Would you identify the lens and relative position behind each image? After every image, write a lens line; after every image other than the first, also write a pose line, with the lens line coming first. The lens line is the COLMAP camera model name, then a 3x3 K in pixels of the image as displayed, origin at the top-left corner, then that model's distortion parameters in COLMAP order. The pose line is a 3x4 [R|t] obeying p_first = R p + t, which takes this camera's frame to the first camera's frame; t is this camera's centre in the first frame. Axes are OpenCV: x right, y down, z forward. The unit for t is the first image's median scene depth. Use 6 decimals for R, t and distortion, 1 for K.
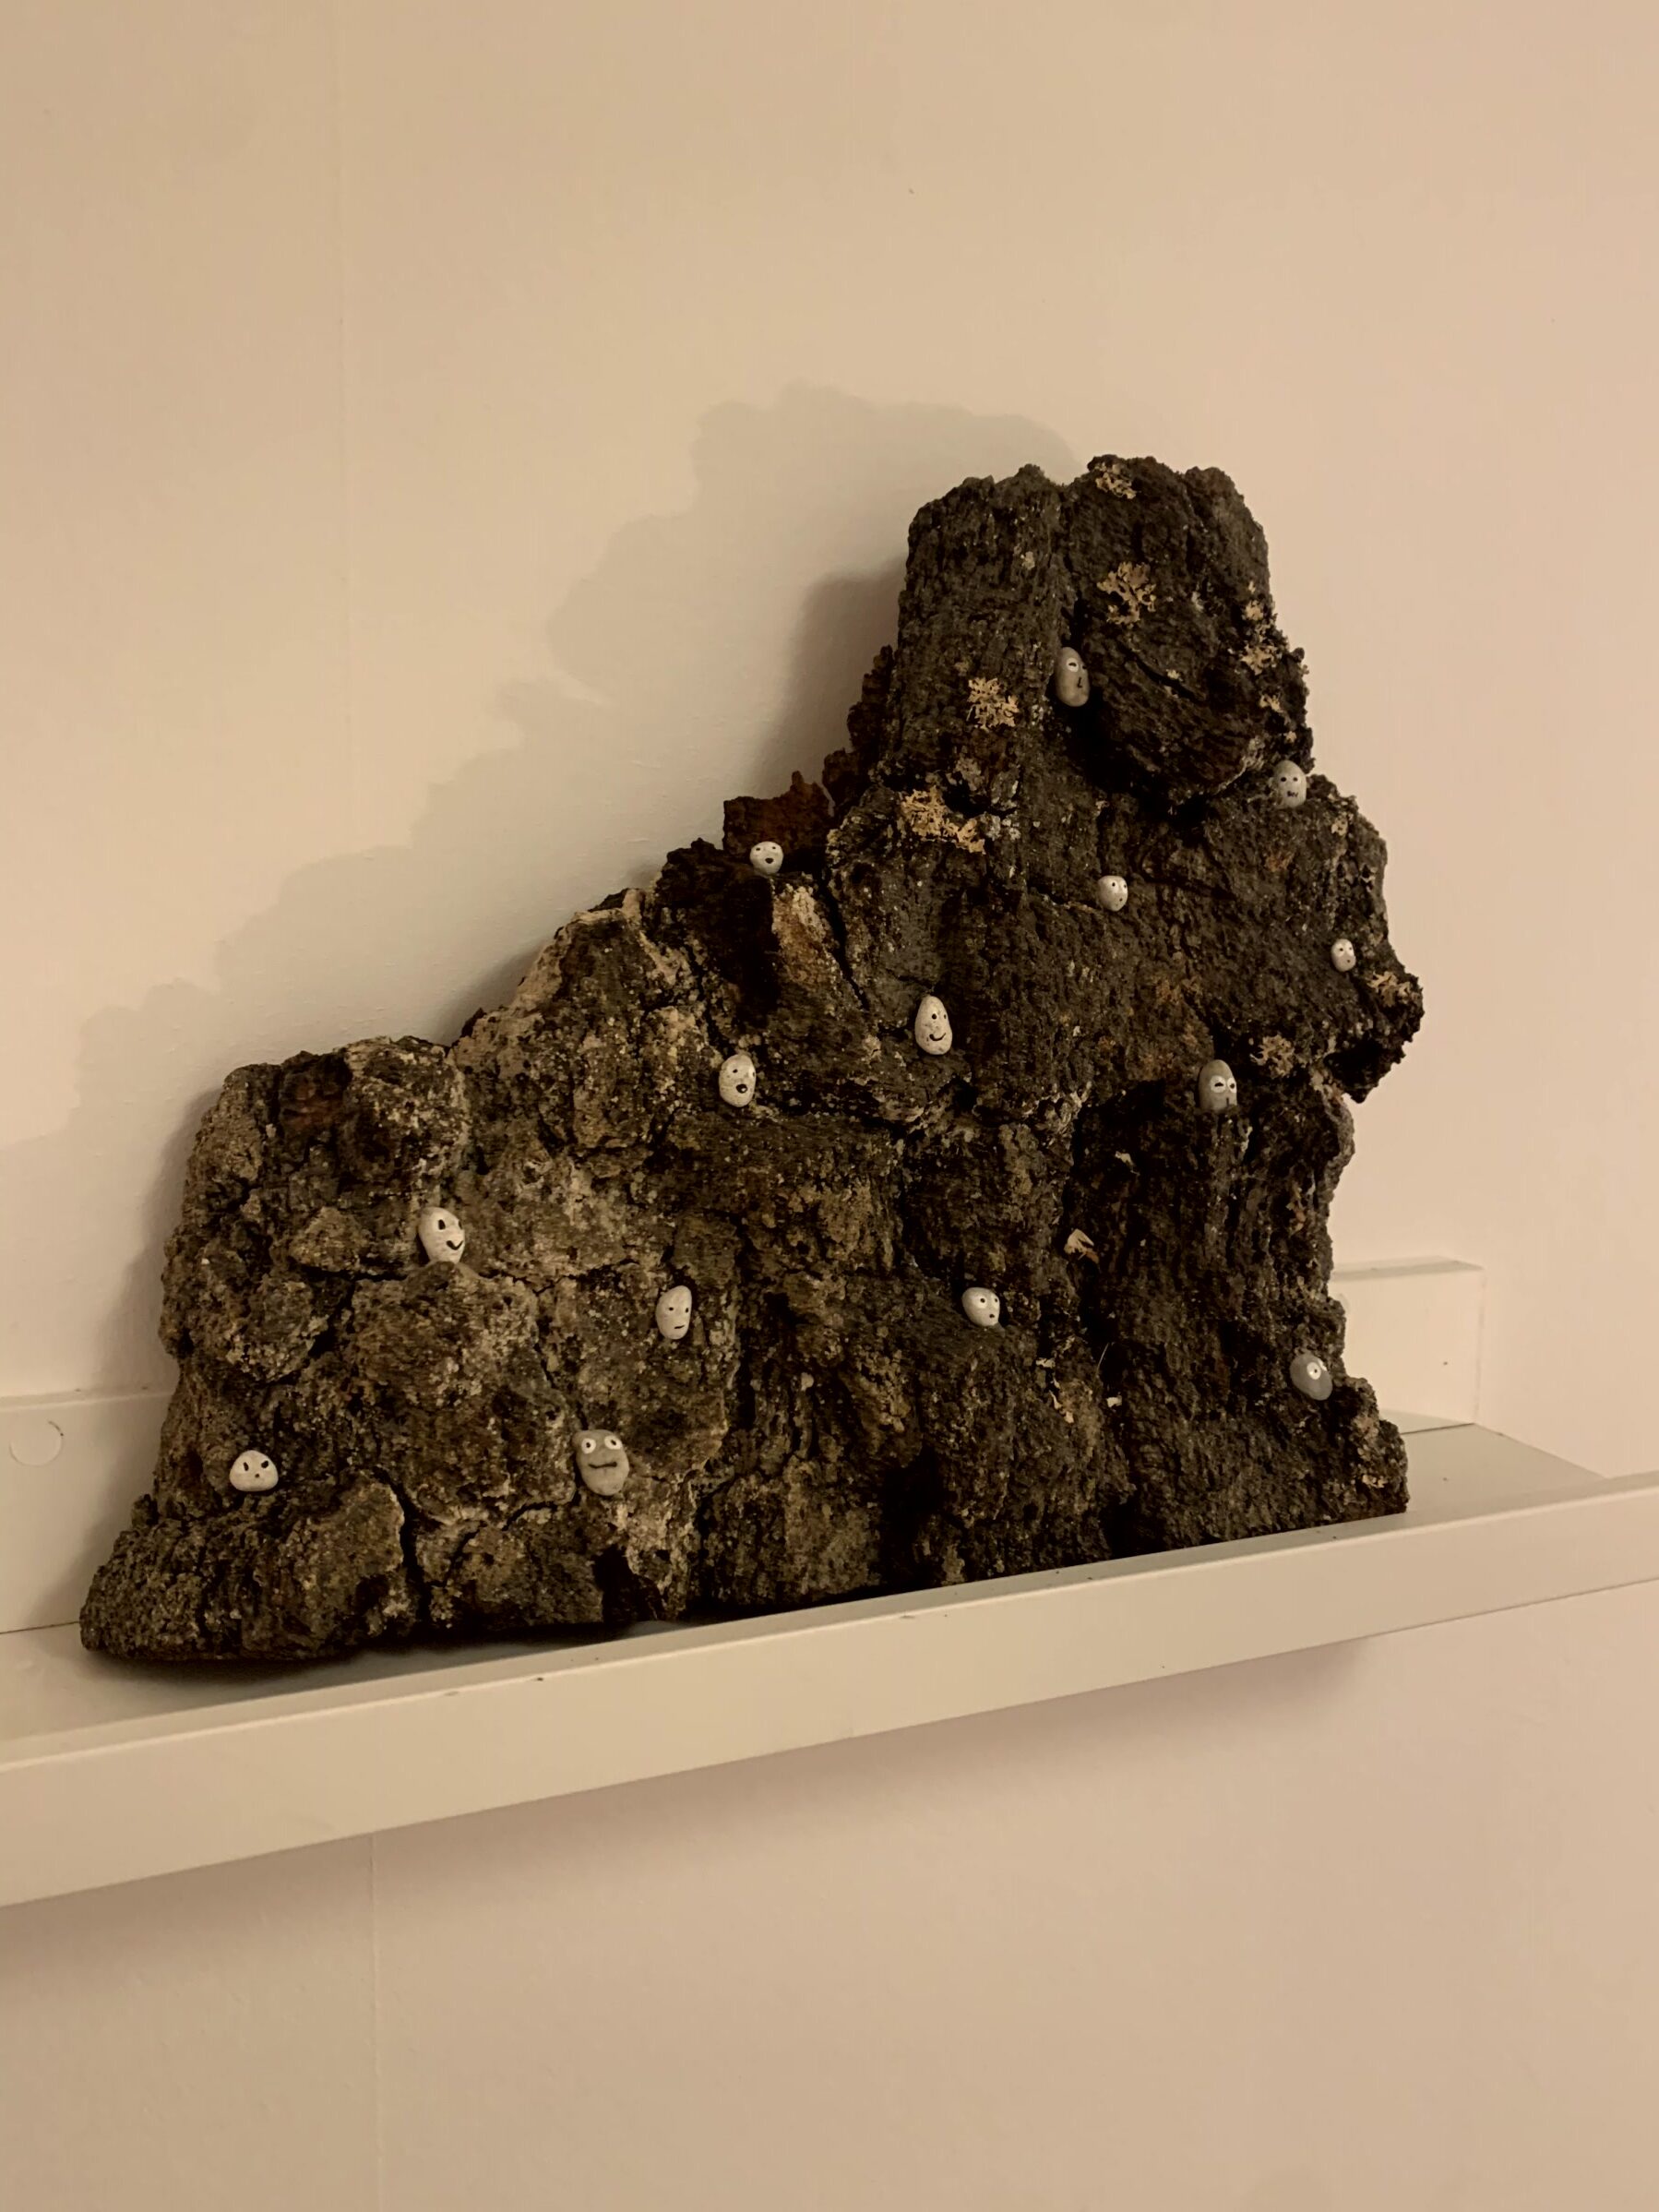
lens RADIAL K [[1759.8, 0, 829.5], [0, 1759.8, 1106.0], [0, 0, 1]] dist [0.178166, -0.560700]
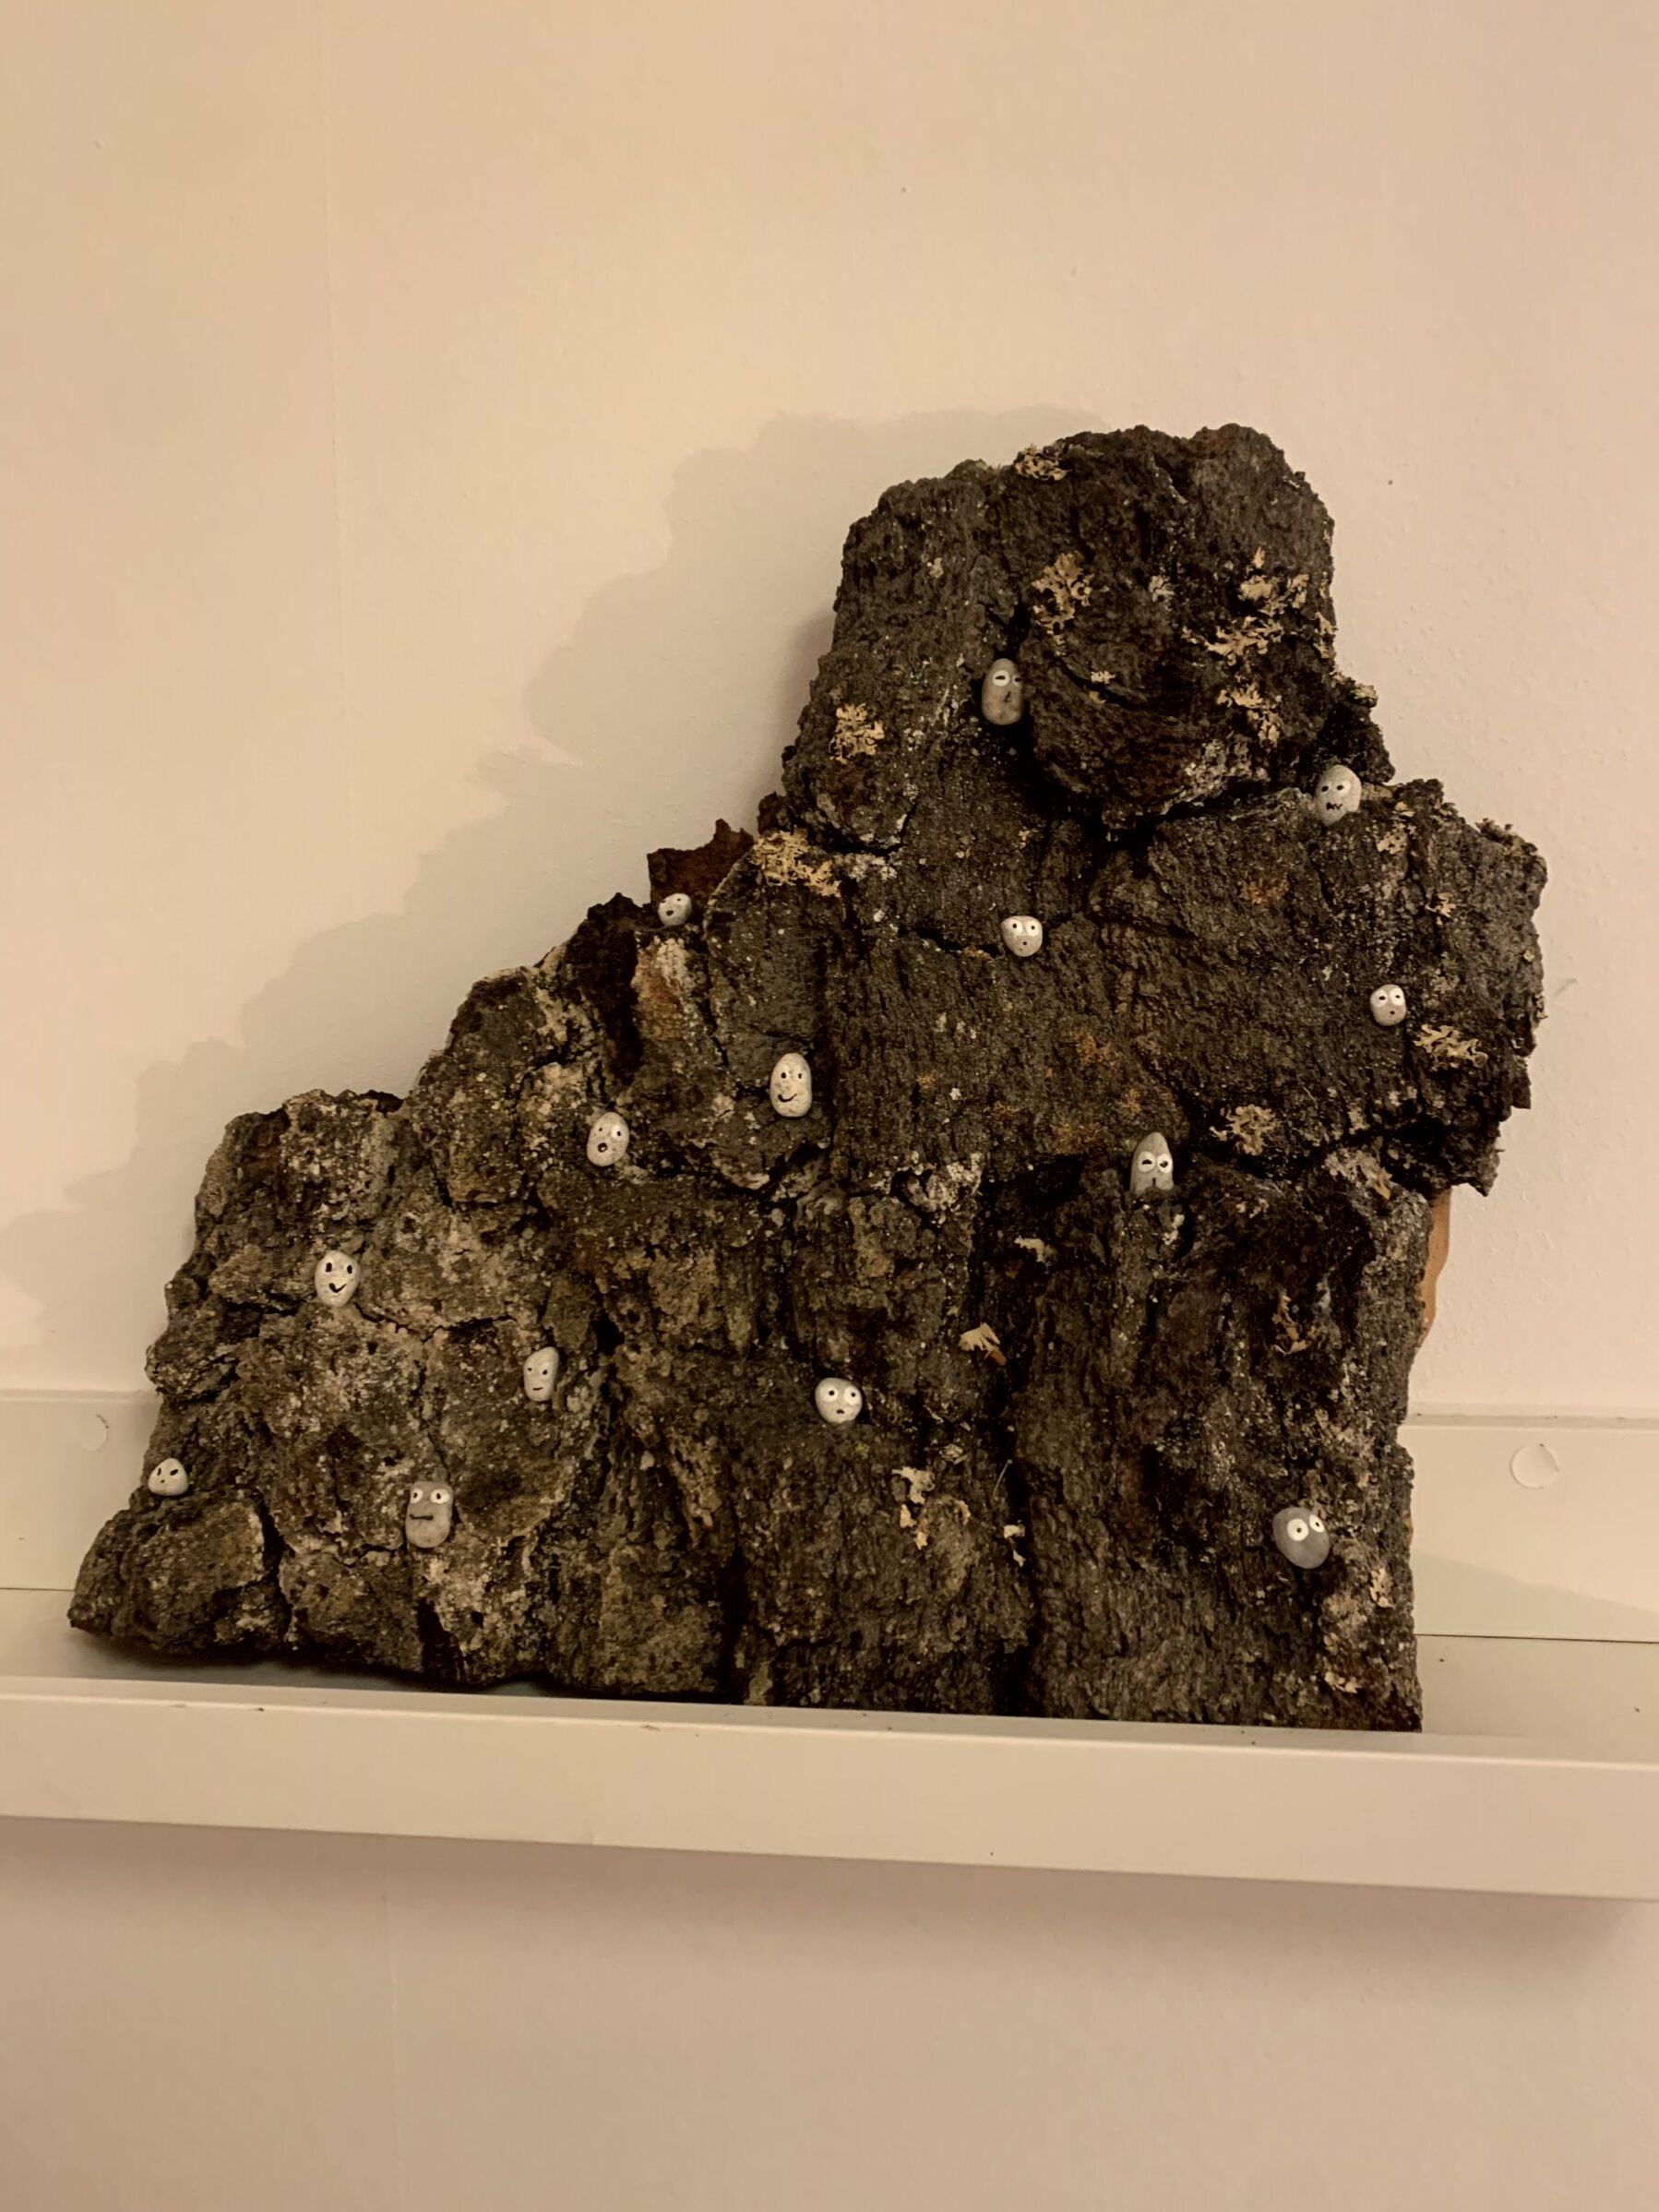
lens RADIAL K [[1759.8, 0, 829.5], [0, 1759.8, 1106.0], [0, 0, 1]] dist [0.178166, -0.560700]
pose [[0.855977, 0.017602, -0.516715, 0.550707], [-0.037477, 0.998904, -0.028056, -0.010050], [0.515654, 0.043381, 0.855698, 0.228554]]
